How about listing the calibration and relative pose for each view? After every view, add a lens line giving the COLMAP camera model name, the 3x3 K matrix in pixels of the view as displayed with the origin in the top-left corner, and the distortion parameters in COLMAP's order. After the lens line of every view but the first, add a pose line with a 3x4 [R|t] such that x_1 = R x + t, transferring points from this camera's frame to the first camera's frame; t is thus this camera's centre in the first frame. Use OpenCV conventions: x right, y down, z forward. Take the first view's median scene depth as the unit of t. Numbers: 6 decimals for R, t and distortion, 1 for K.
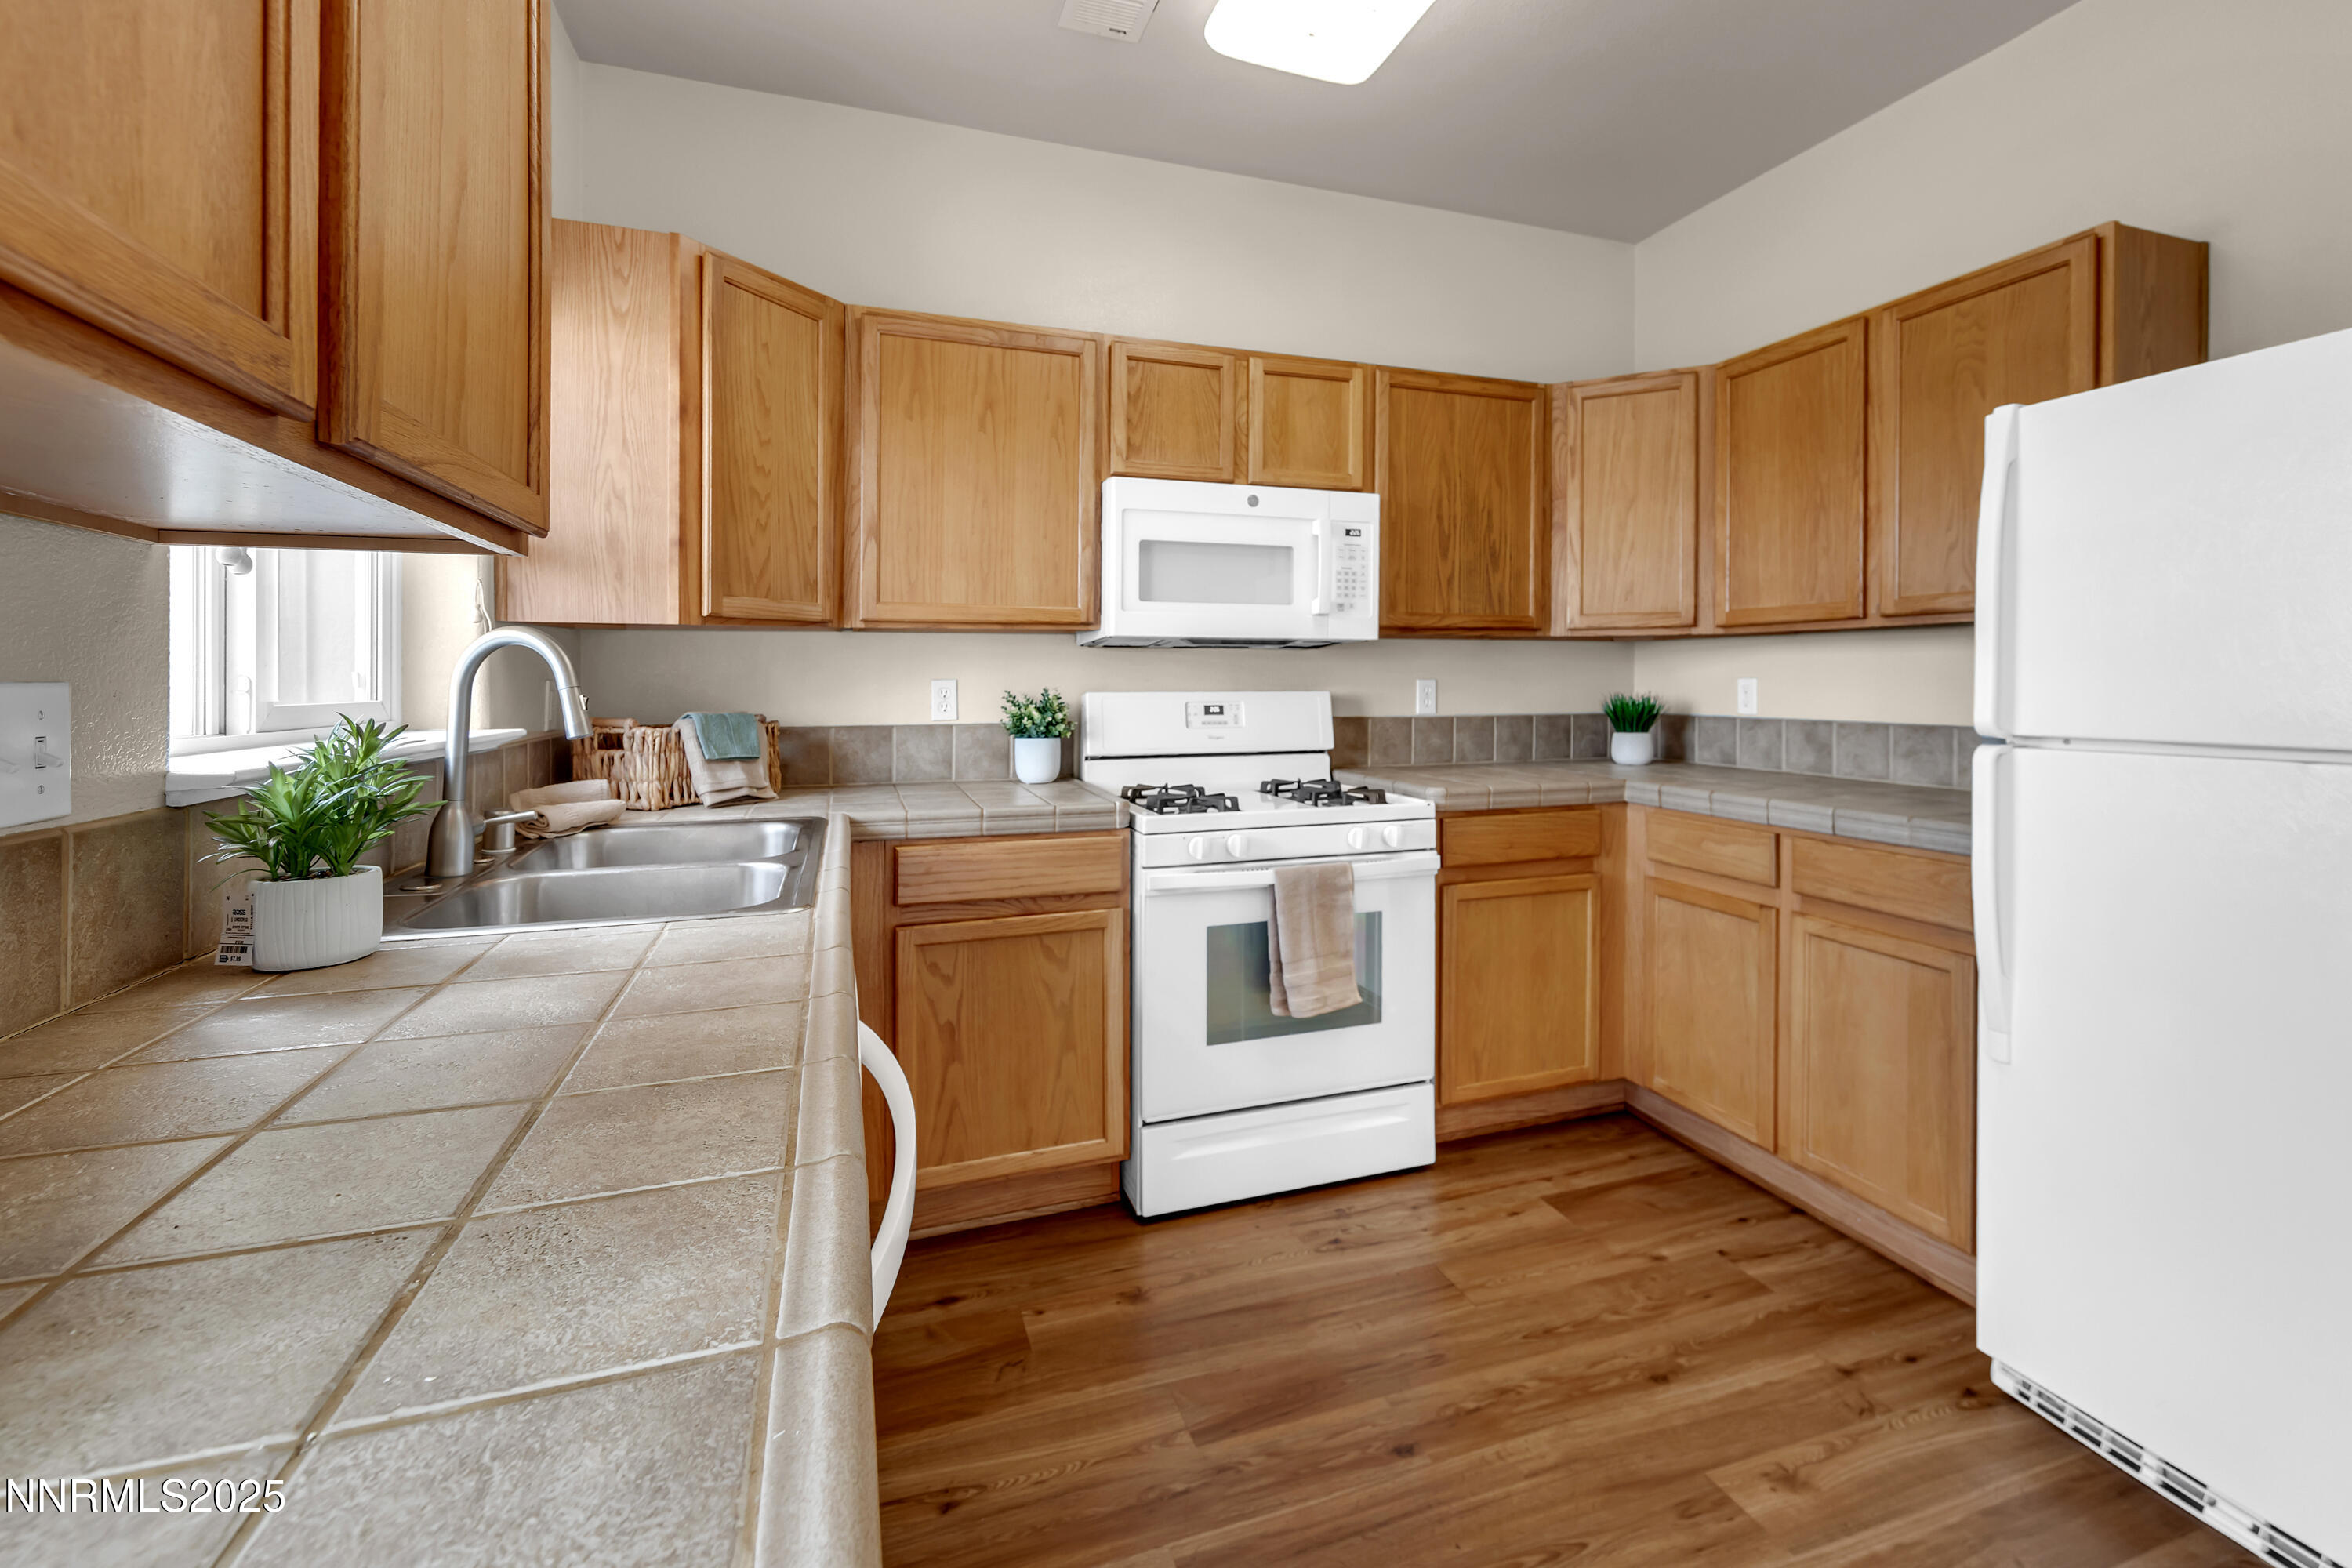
lens RADIAL K [[1001.7, 0, 1184.9], [0, 1001.7, 683.3], [0, 0, 1]] dist [0.005127, 0.001113]
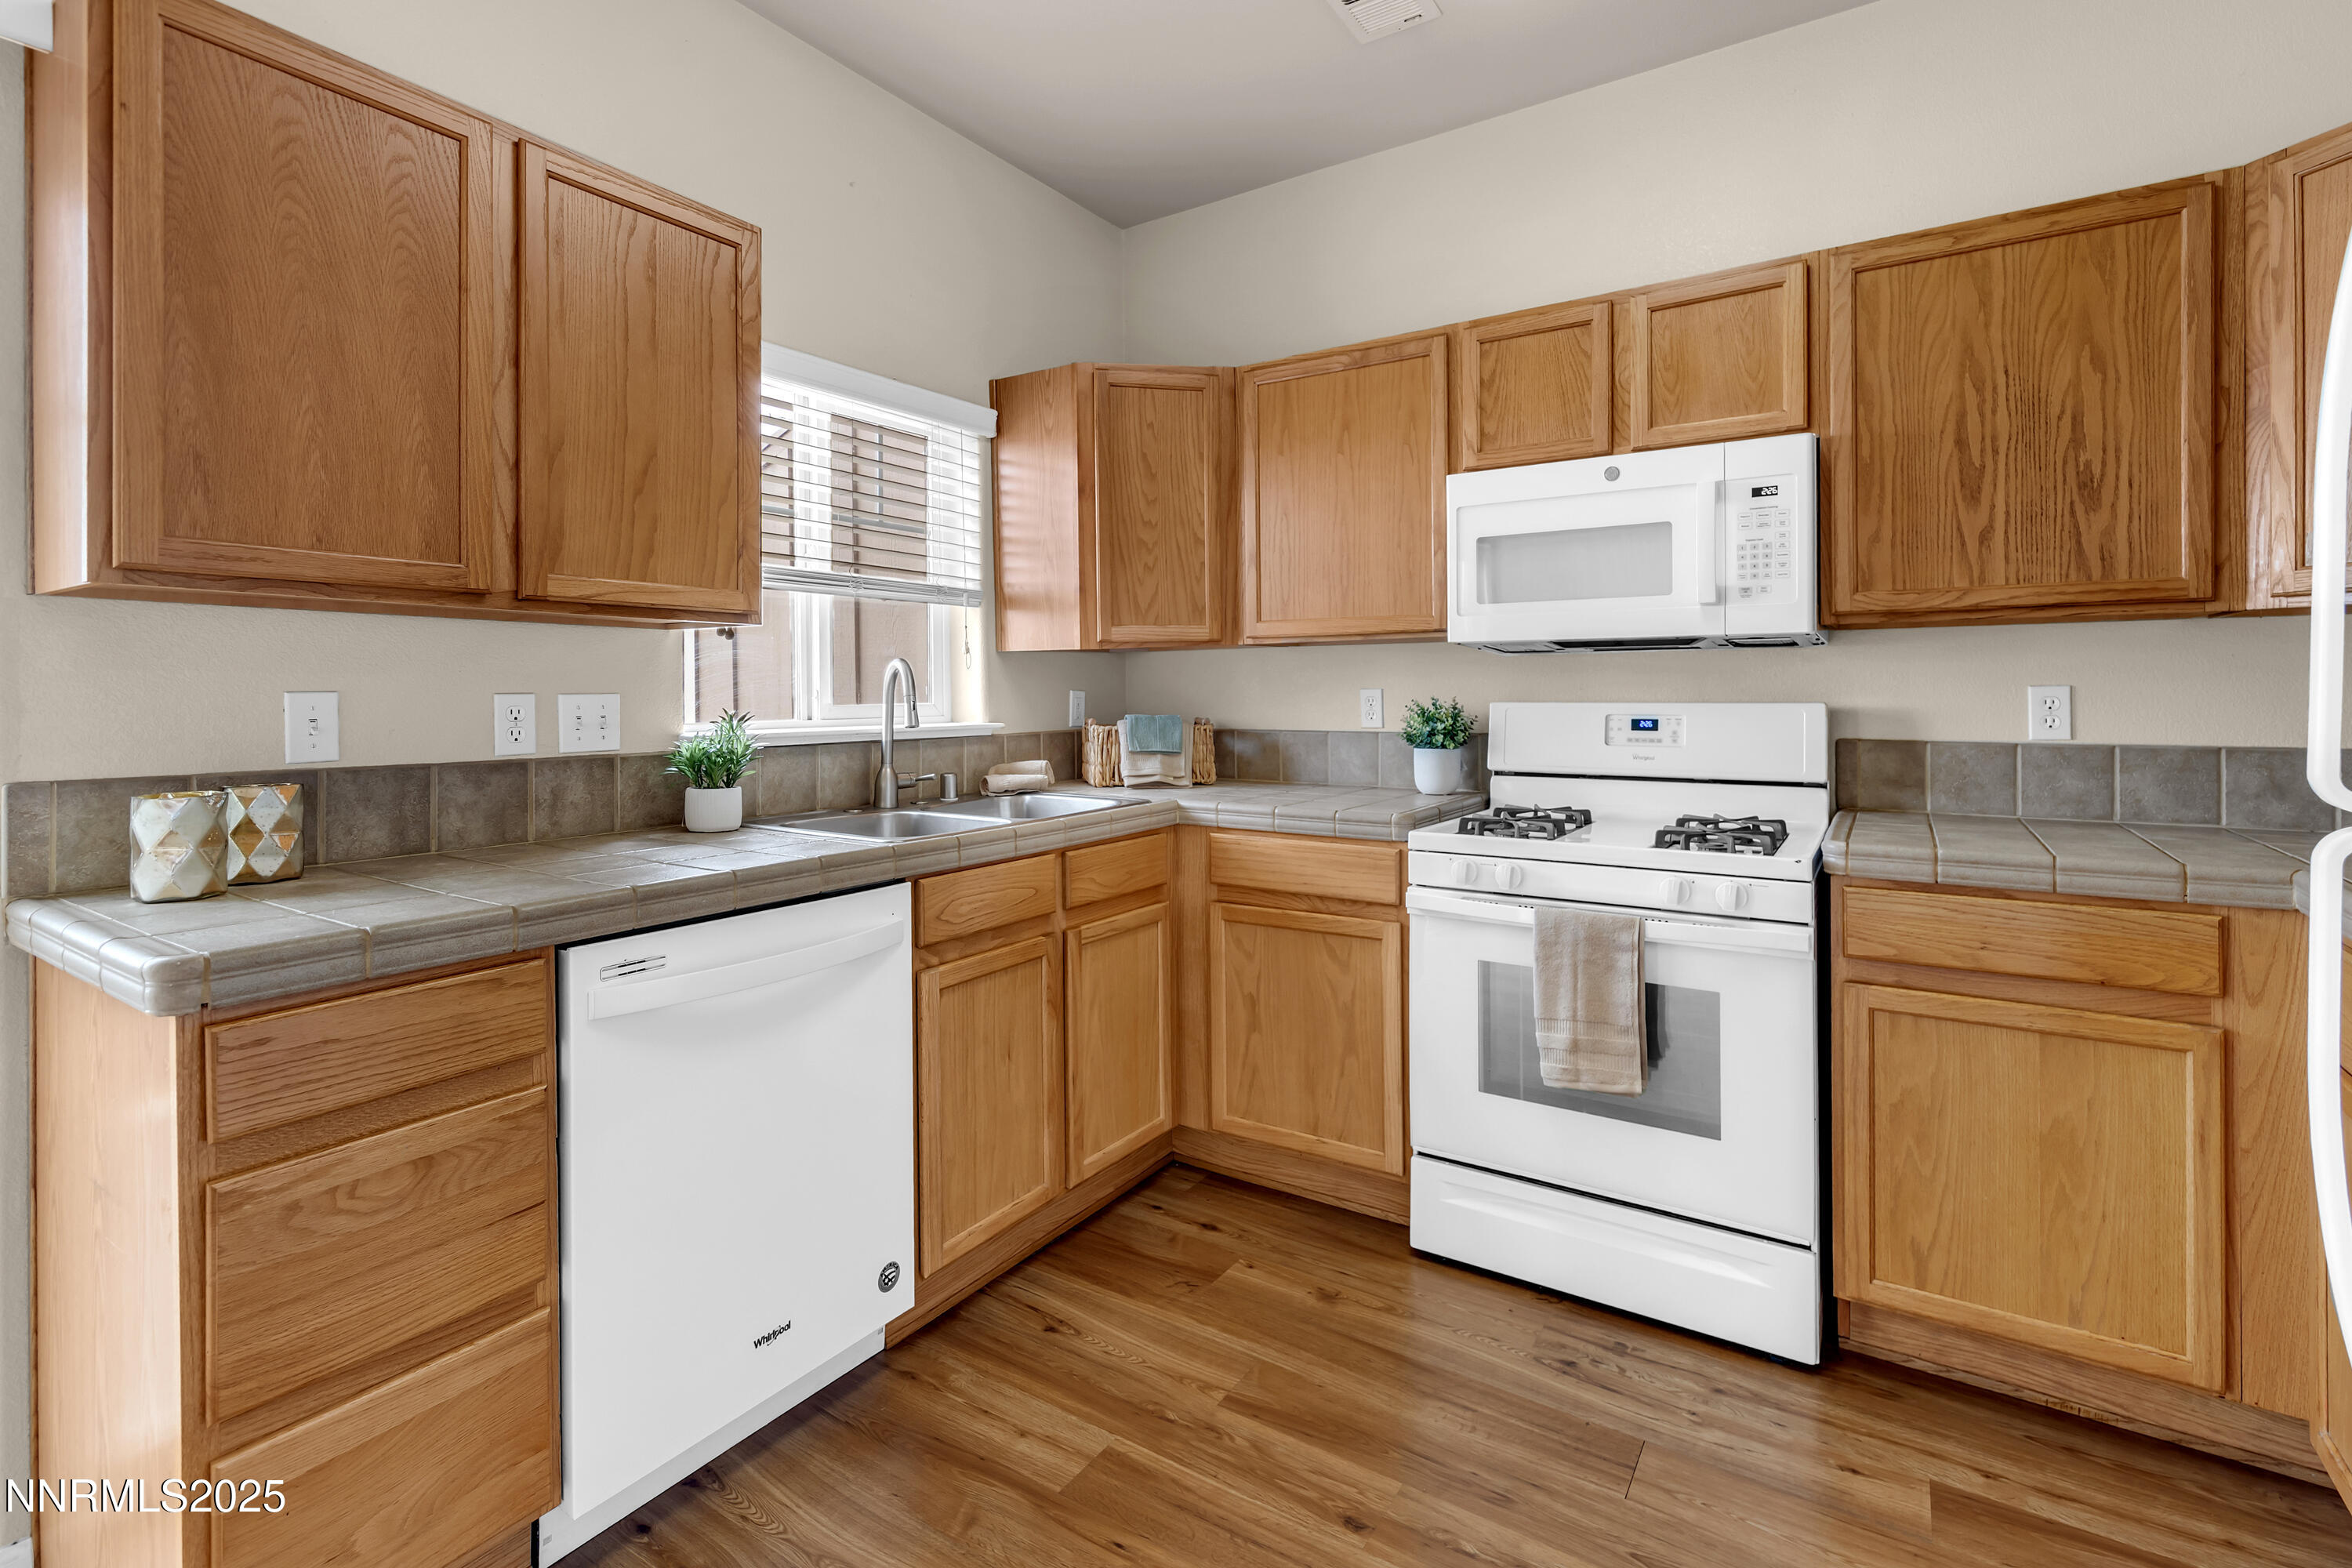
lens RADIAL K [[1073.7, 0, 1157.1], [0, 1073.7, 691.8], [0, 0, 1]] dist [0.004948, 0.000563]
pose [[0.603624, 0.000070, -0.797269, 0.596485], [0.000832, 0.999999, 0.000718, -0.001739], [0.797269, -0.001097, 0.603623, 0.171882]]
